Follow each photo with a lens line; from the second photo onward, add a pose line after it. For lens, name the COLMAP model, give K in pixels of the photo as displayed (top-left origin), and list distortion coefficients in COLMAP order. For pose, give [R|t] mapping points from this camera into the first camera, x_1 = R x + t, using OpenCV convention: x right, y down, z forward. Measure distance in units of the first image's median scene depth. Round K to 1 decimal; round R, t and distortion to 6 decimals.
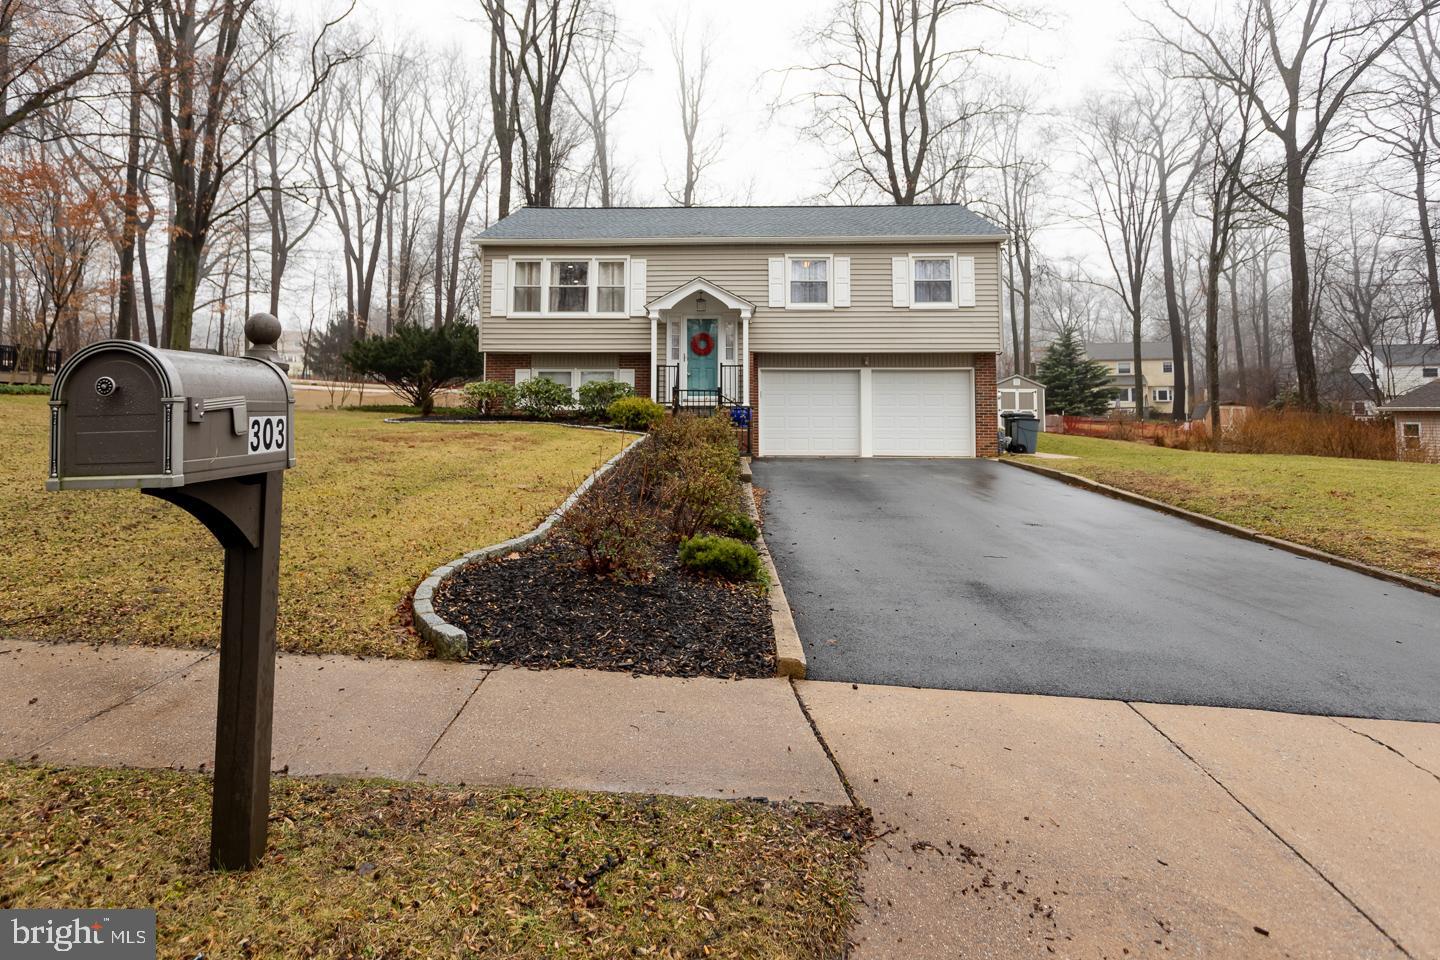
lens RADIAL K [[878.0, 0, 688.4], [0, 878.0, 348.8], [0, 0, 1]] dist [0.000259, 0.000165]
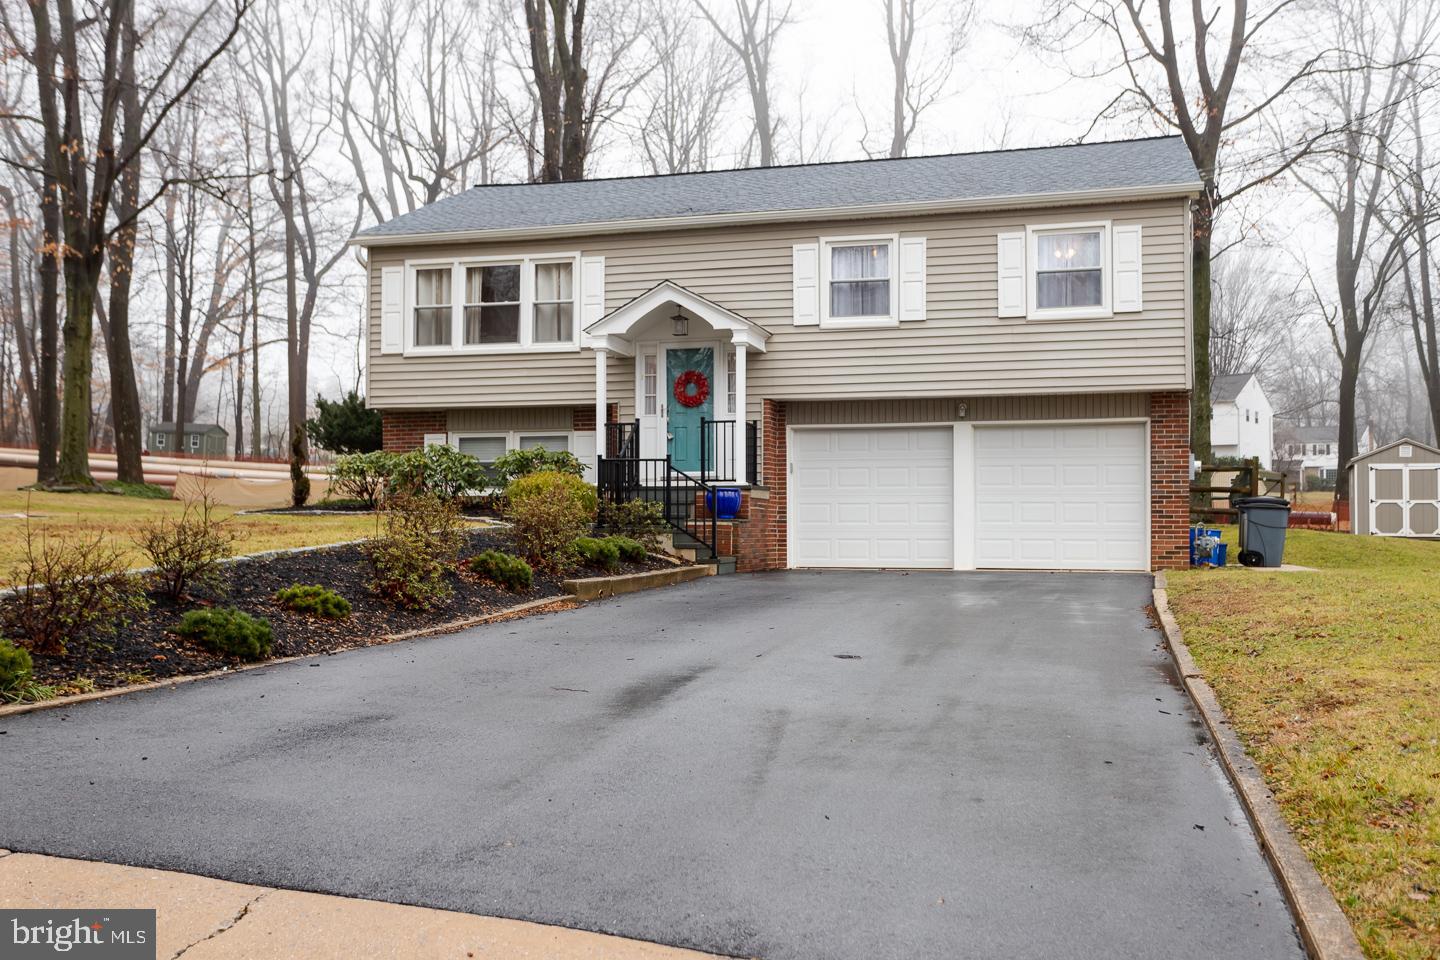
lens RADIAL K [[1409.1, 0, 675.0], [0, 1409.1, 482.9], [0, 0, 1]] dist [0.015696, -0.009273]
pose [[0.972971, -0.009167, -0.230747, 0.232671], [0.019823, 0.998839, 0.043902, 0.017262], [0.230077, -0.047289, 0.972023, 0.018327]]
